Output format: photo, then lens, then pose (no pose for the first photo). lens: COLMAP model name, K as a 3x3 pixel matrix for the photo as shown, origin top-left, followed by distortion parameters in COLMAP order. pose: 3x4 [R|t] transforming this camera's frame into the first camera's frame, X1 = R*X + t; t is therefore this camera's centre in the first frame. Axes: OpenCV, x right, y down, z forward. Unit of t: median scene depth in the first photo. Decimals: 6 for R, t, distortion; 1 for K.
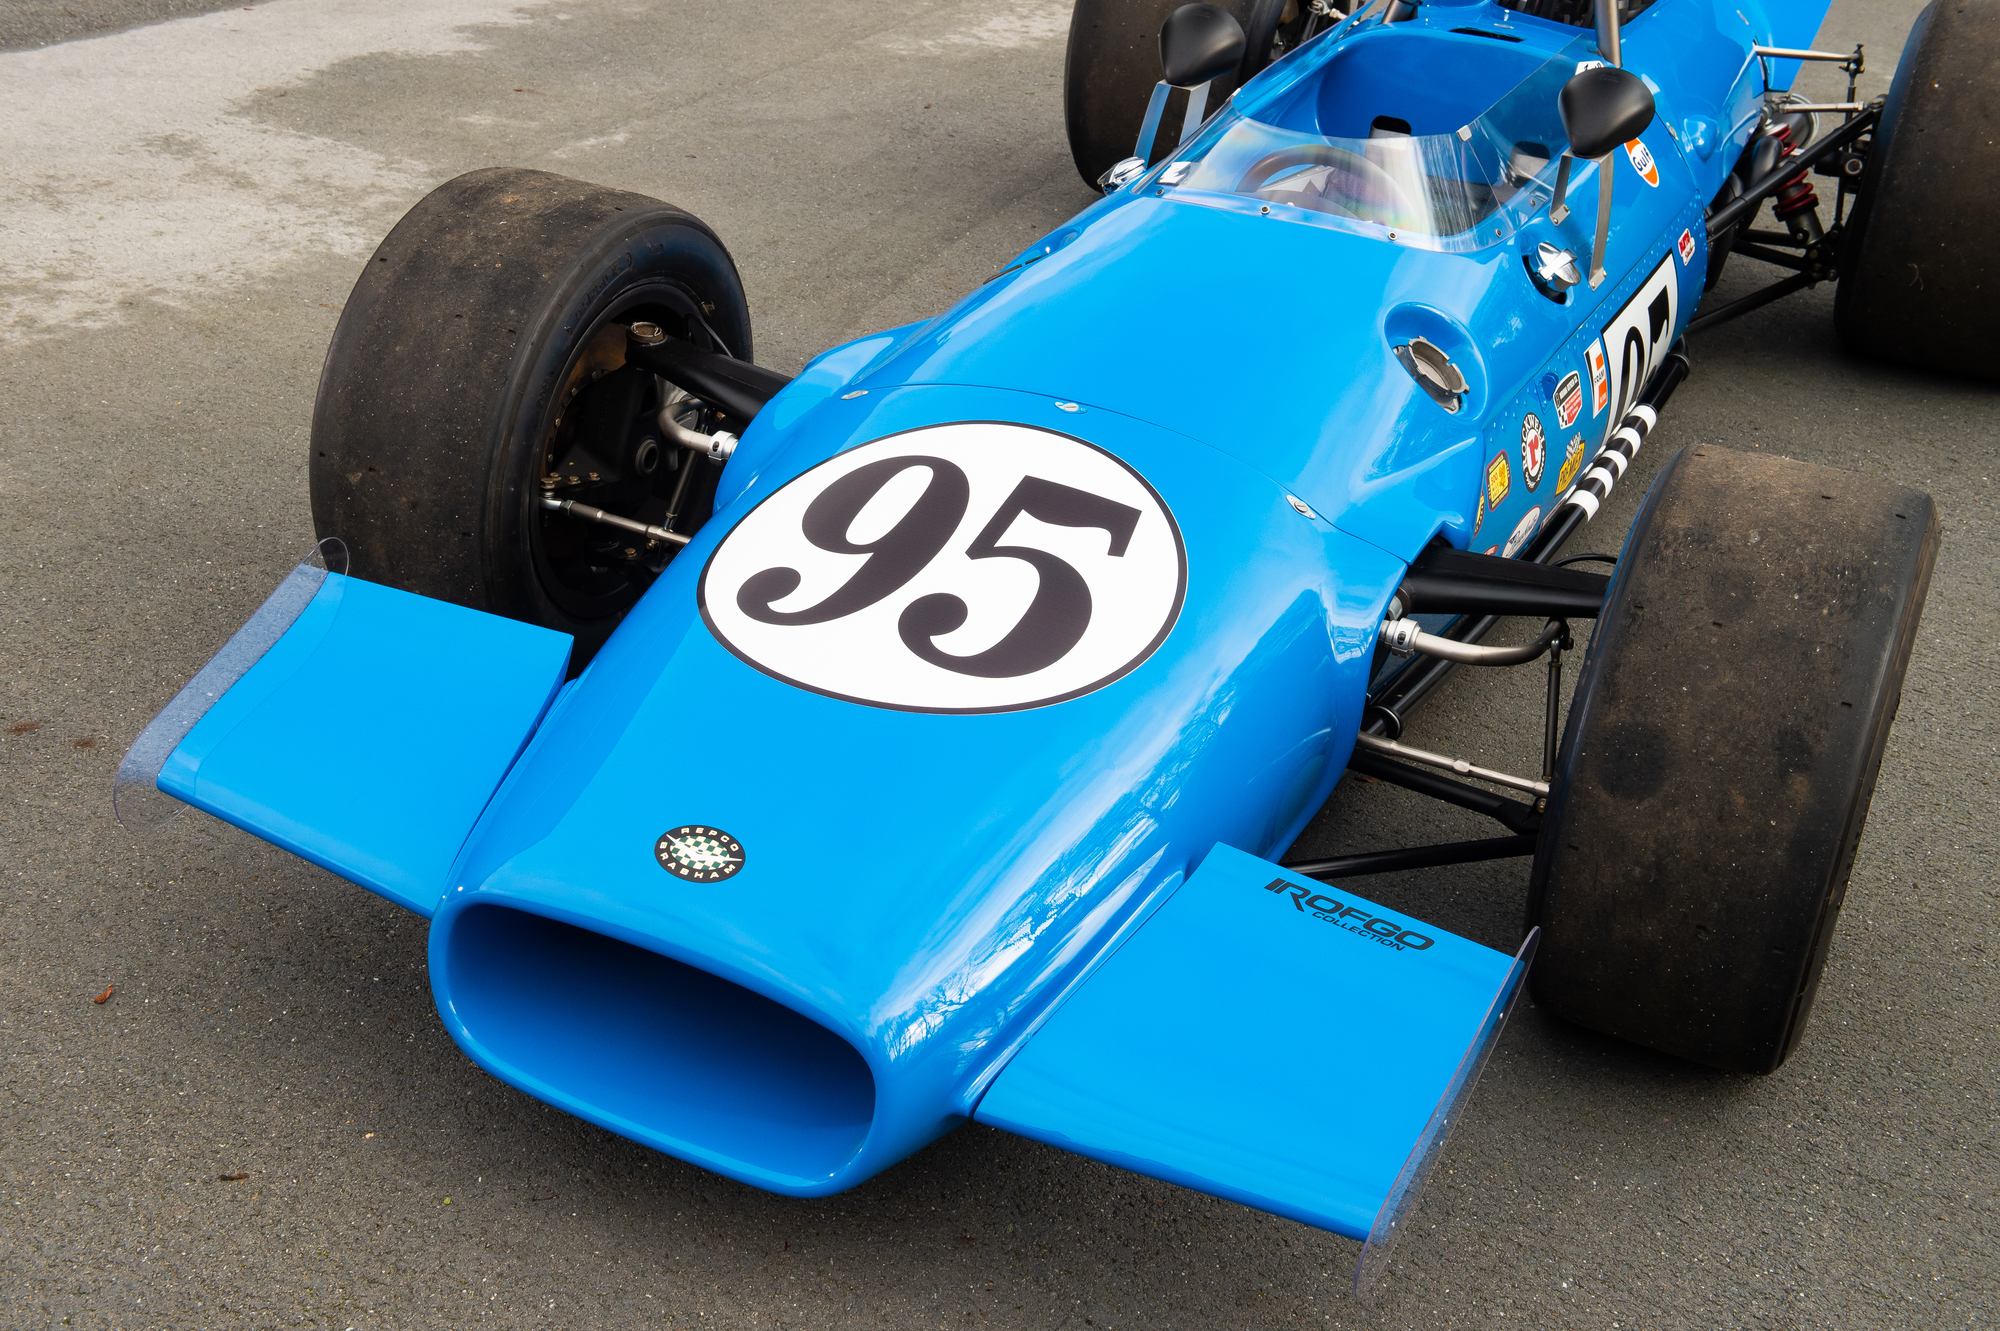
lens RADIAL K [[2512.3, 0, 954.9], [0, 2512.3, 618.5], [0, 0, 1]] dist [0.084093, 0.009130]
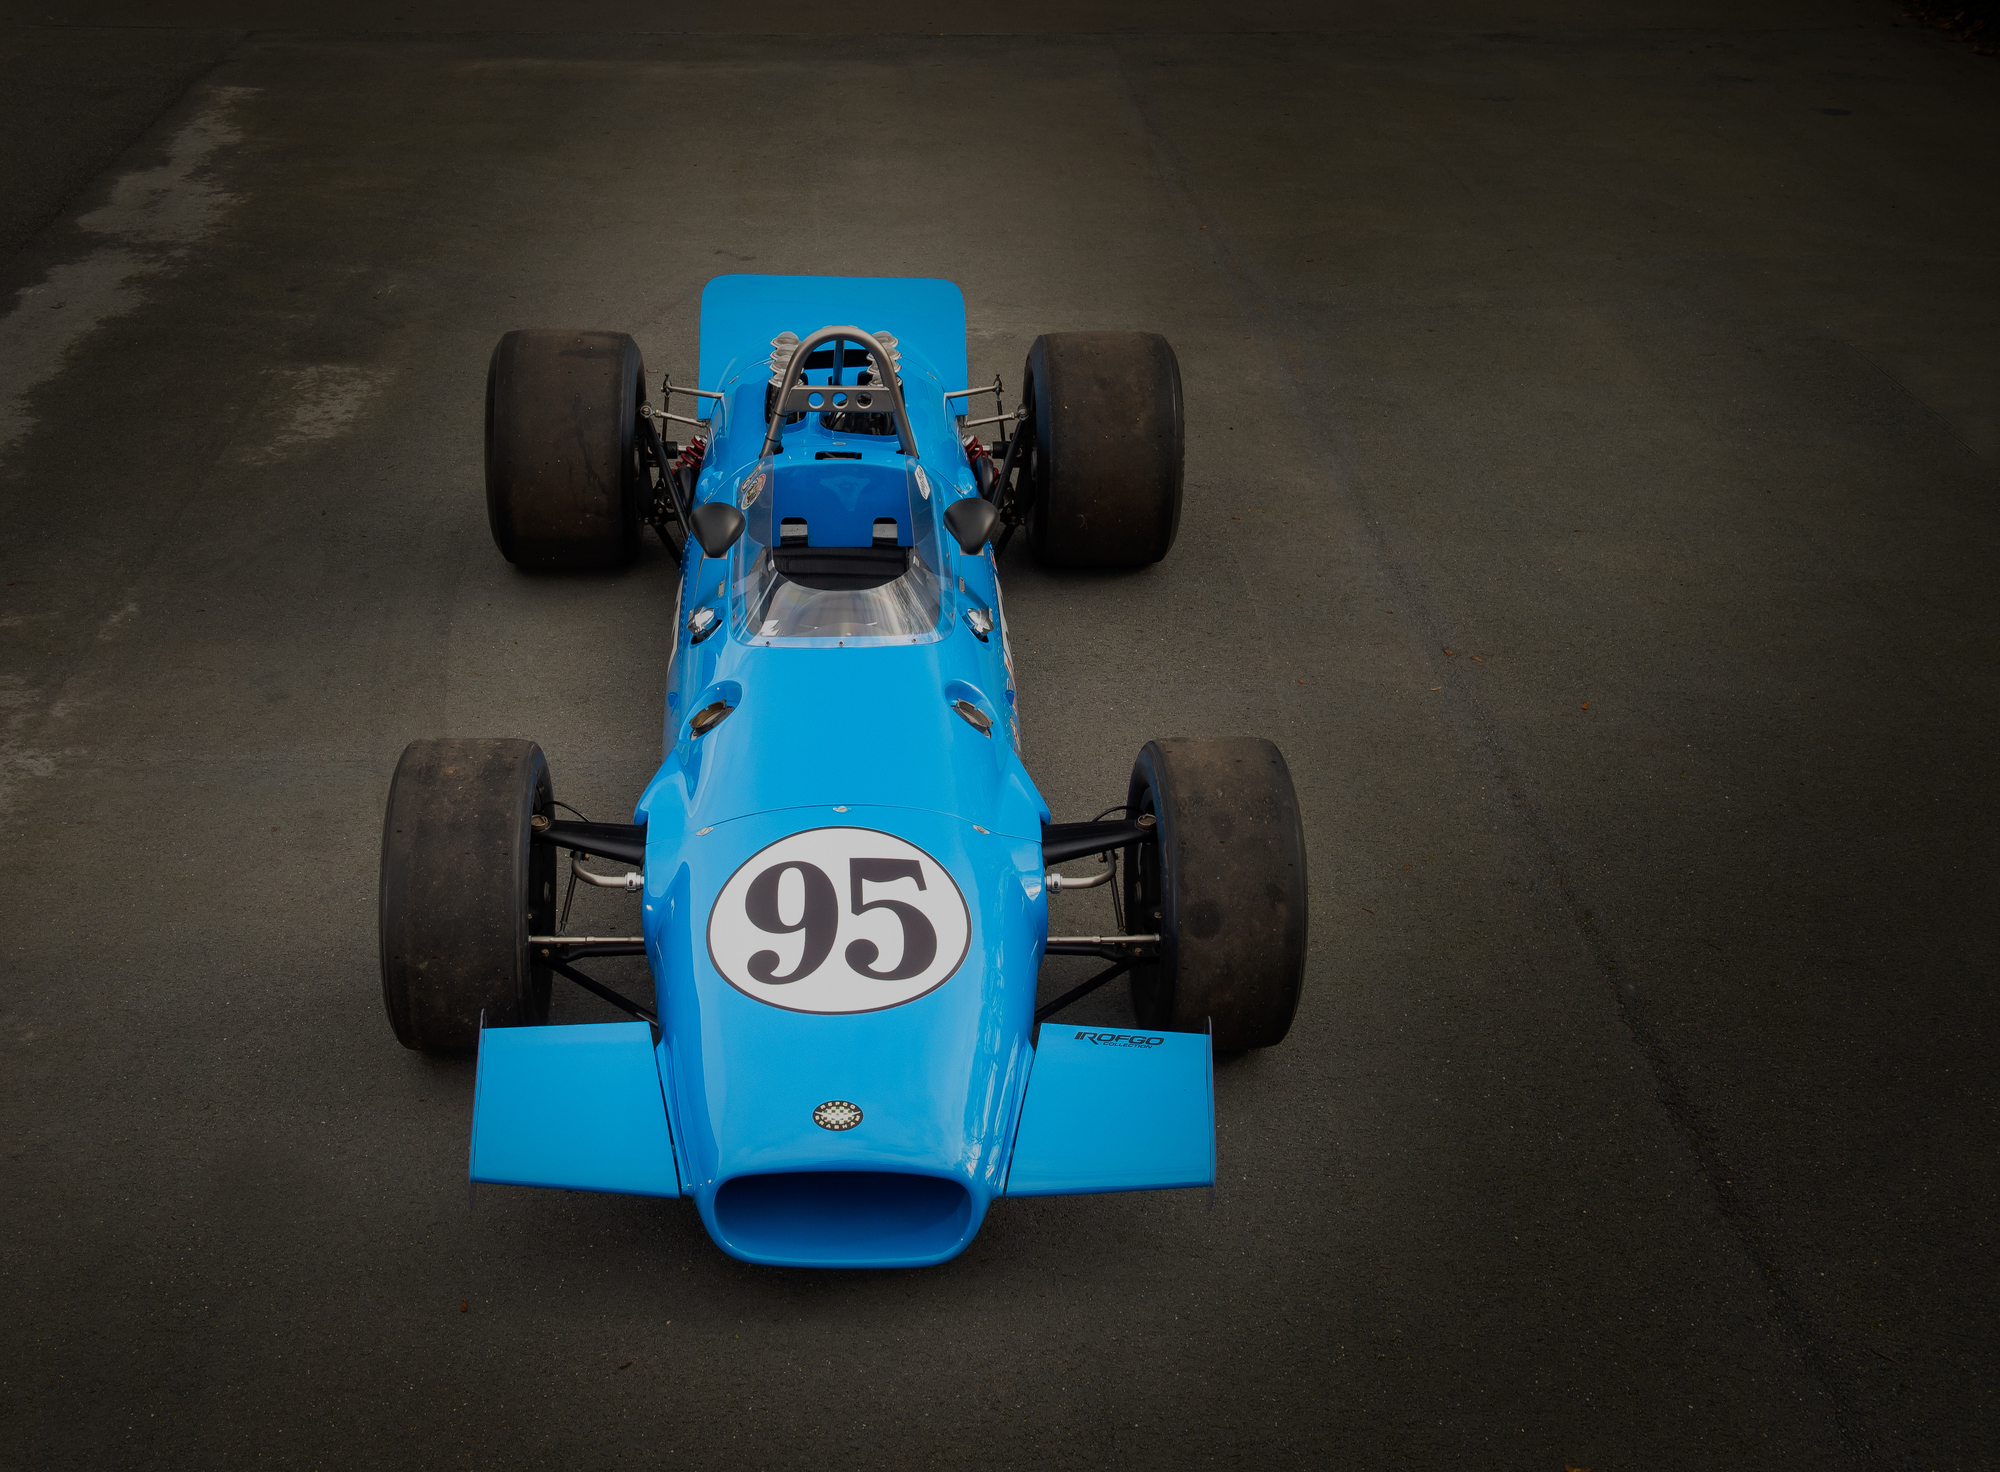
lens RADIAL K [[2144.8, 0, 1000.0], [0, 2144.8, 736.0], [0, 0, 1]] dist [0.059658, -0.009705]
pose [[0.893891, -0.262572, 0.363339, -0.441640], [0.260135, 0.963912, 0.056595, -0.214500], [-0.365087, 0.043928, 0.929936, -0.514751]]
